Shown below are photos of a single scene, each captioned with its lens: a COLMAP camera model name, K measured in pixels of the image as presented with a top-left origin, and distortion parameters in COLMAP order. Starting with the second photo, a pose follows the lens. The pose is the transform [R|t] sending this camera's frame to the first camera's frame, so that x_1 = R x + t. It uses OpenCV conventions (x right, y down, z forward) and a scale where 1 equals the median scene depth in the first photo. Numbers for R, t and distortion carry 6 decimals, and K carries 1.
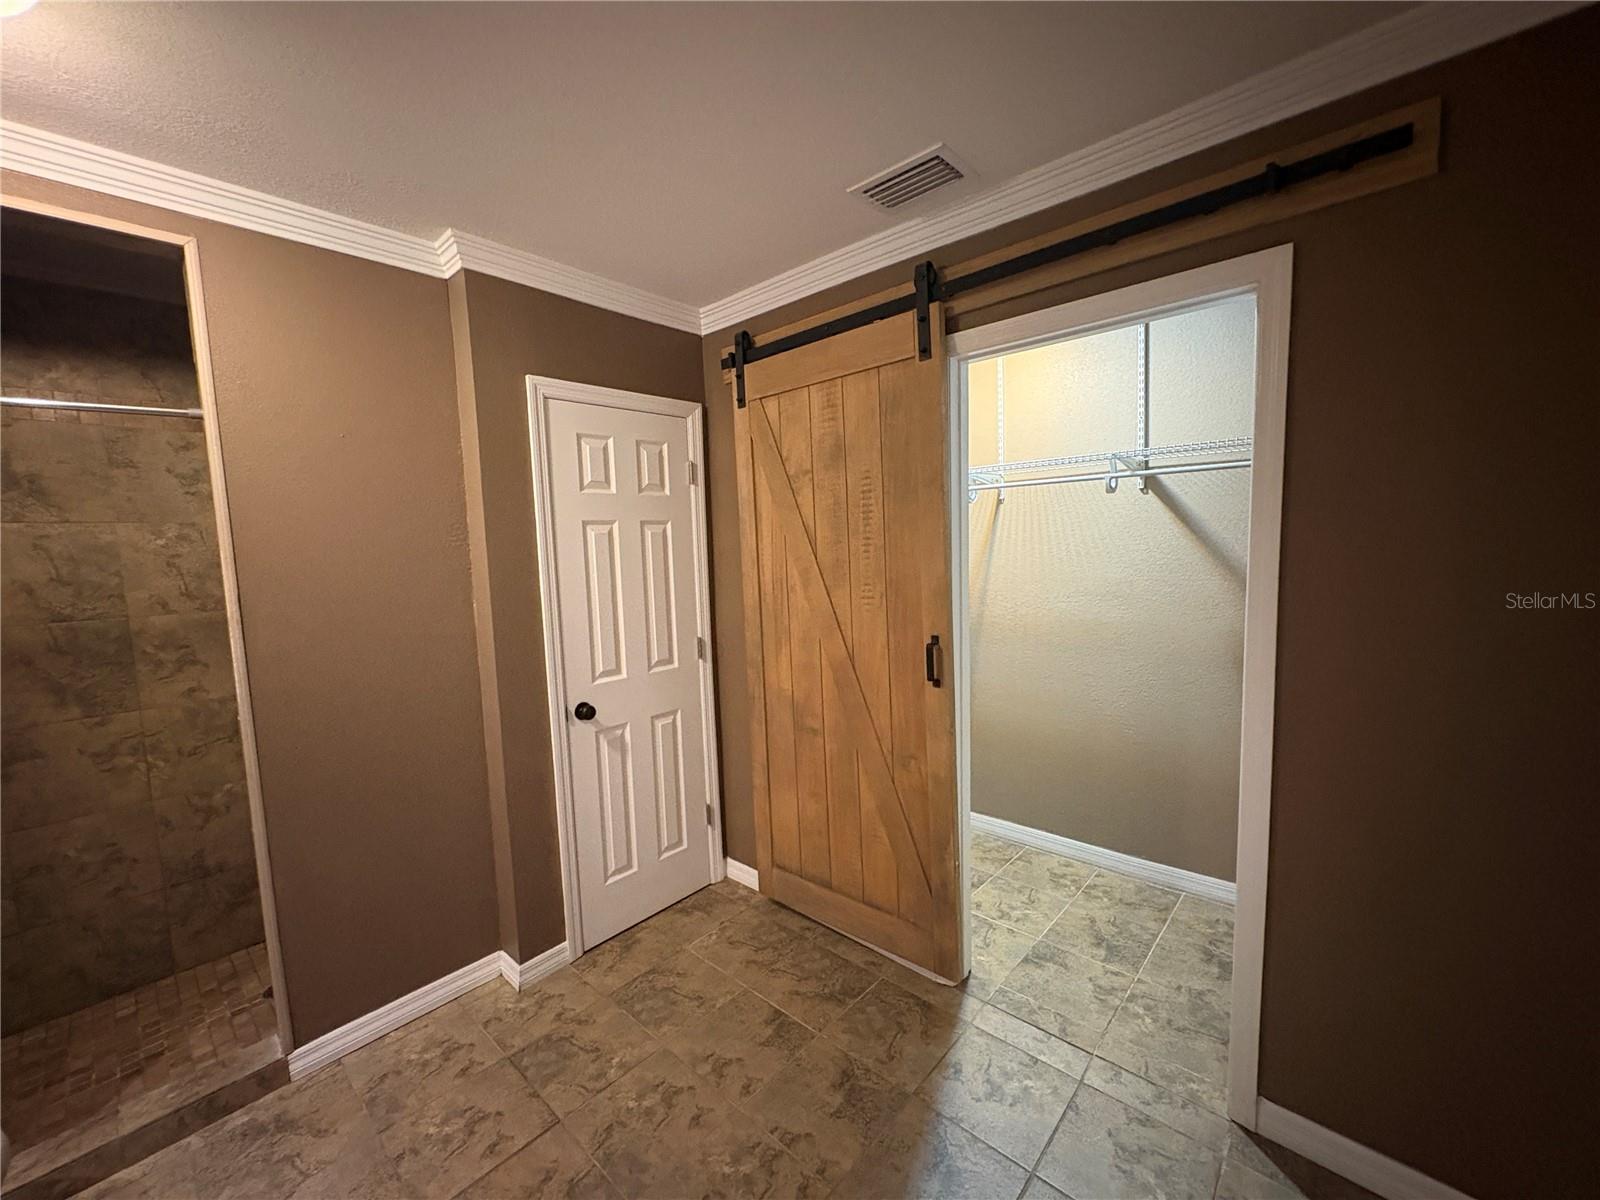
lens RADIAL K [[635.8, 0, 794.0], [0, 635.8, 602.4], [0, 0, 1]] dist [0.000413, 0.000512]
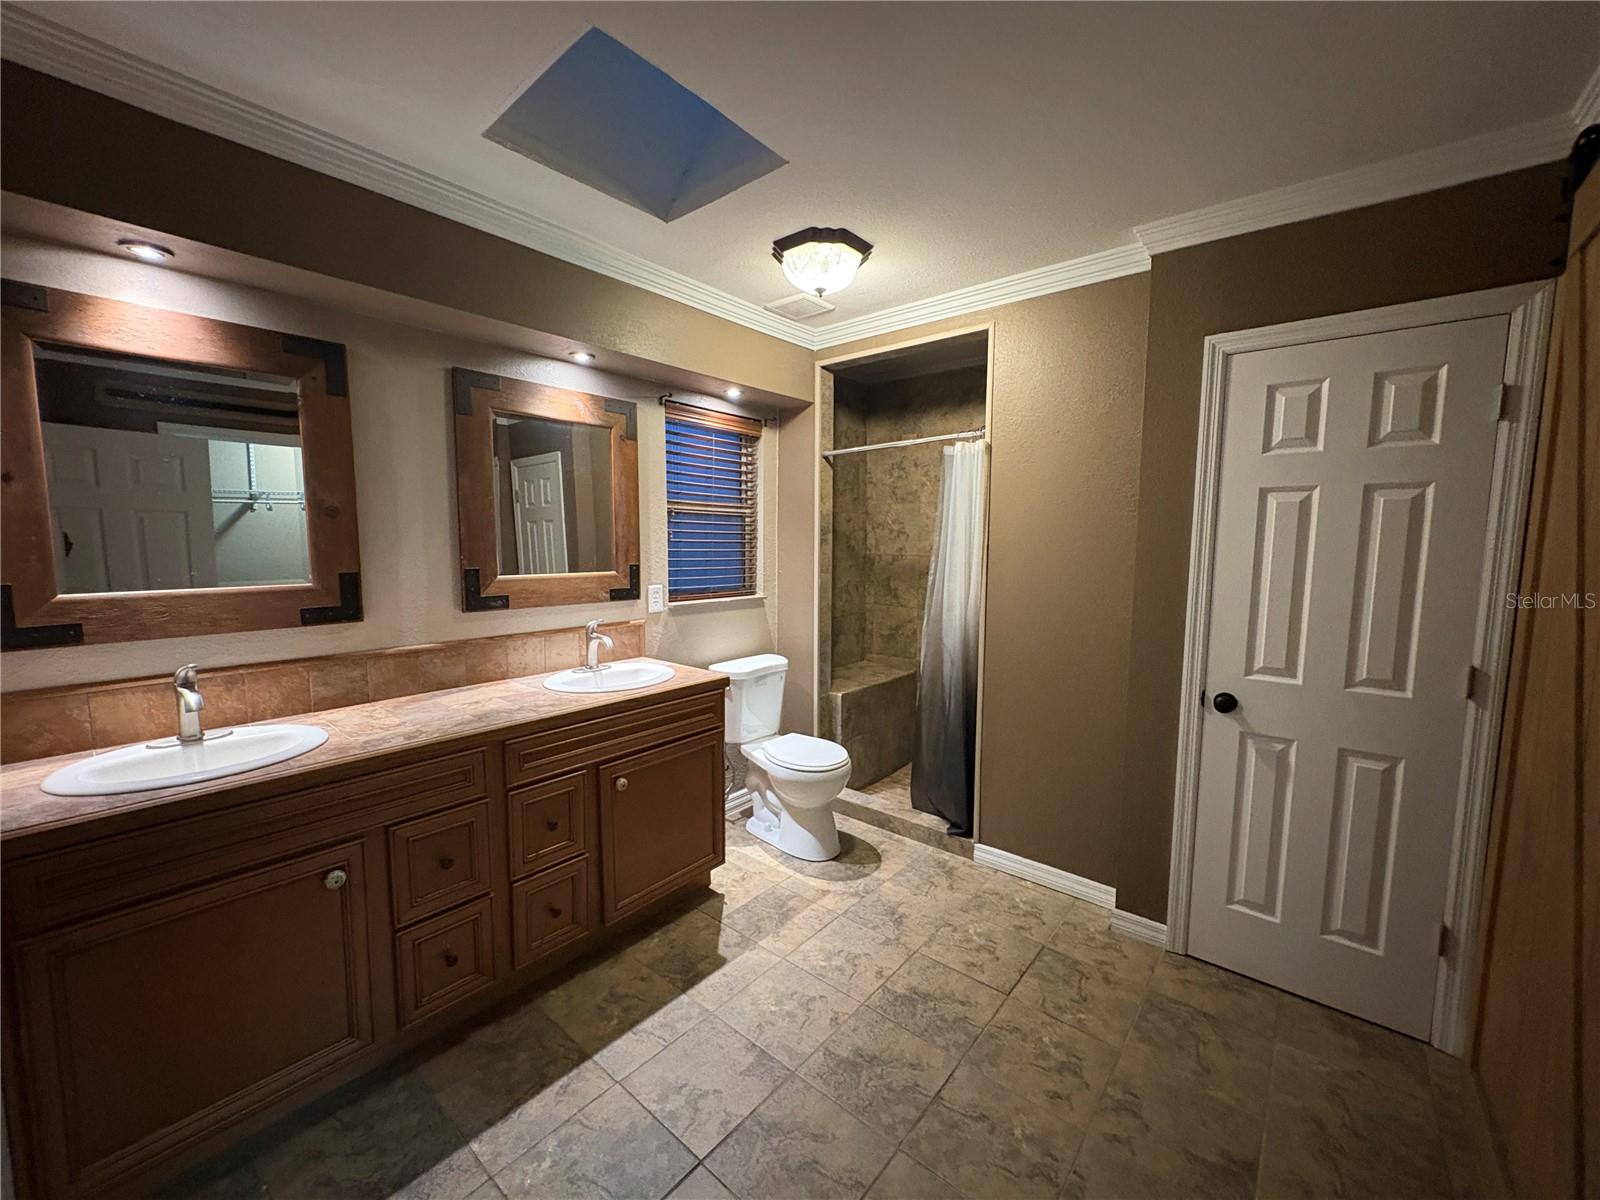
lens RADIAL K [[635.8, 0, 793.0], [0, 635.8, 599.0], [0, 0, 1]] dist [0.000413, 0.000512]
pose [[0.039718, 0.141790, -0.989100, 0.527378], [-0.097914, 0.985669, 0.137366, -0.037495], [0.994402, 0.091391, 0.053032, 0.348767]]
